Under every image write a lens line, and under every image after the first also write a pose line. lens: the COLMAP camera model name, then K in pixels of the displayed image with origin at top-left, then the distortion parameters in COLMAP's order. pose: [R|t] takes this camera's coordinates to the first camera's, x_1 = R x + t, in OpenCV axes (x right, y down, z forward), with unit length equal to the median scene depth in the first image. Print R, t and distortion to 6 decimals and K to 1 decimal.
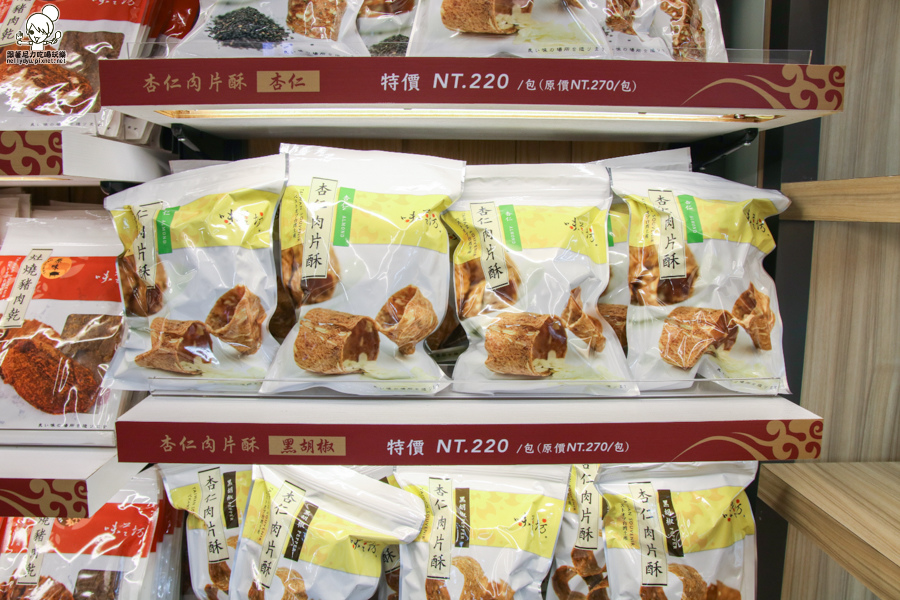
lens RADIAL K [[701.5, 0, 436.5], [0, 701.5, 302.4], [0, 0, 1]] dist [-0.132677, 0.091227]
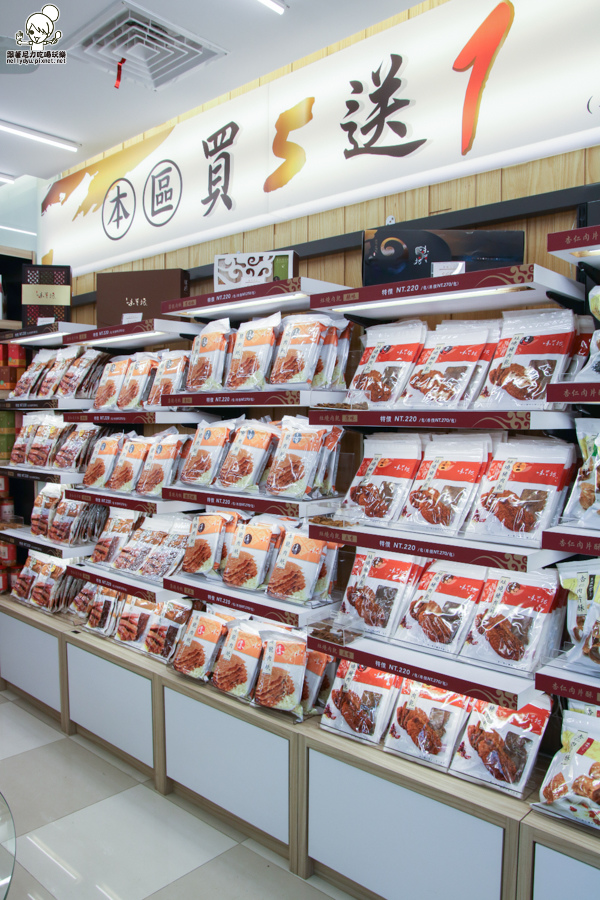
lens RADIAL K [[701.5, 0, 301.9], [0, 701.5, 473.1], [0, 0, 1]] dist [-0.132677, 0.091227]
pose [[0.720859, 0.049849, -0.691287, 0.514436], [-0.091785, 0.995491, -0.023925, 0.093353], [0.686978, 0.080696, 0.722184, -1.180513]]
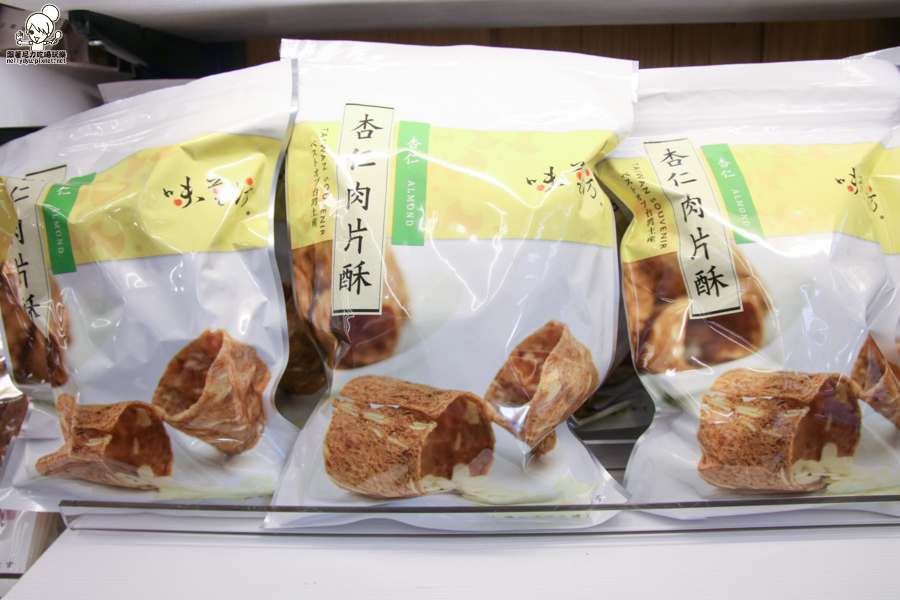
lens RADIAL K [[701.5, 0, 444.2], [0, 701.5, 304.6], [0, 0, 1]] dist [-0.132677, 0.091227]
pose [[0.997706, -0.023469, -0.063500, -0.078488], [0.031521, 0.991153, 0.128927, -0.099422], [0.059912, -0.130633, 0.989619, 0.495292]]
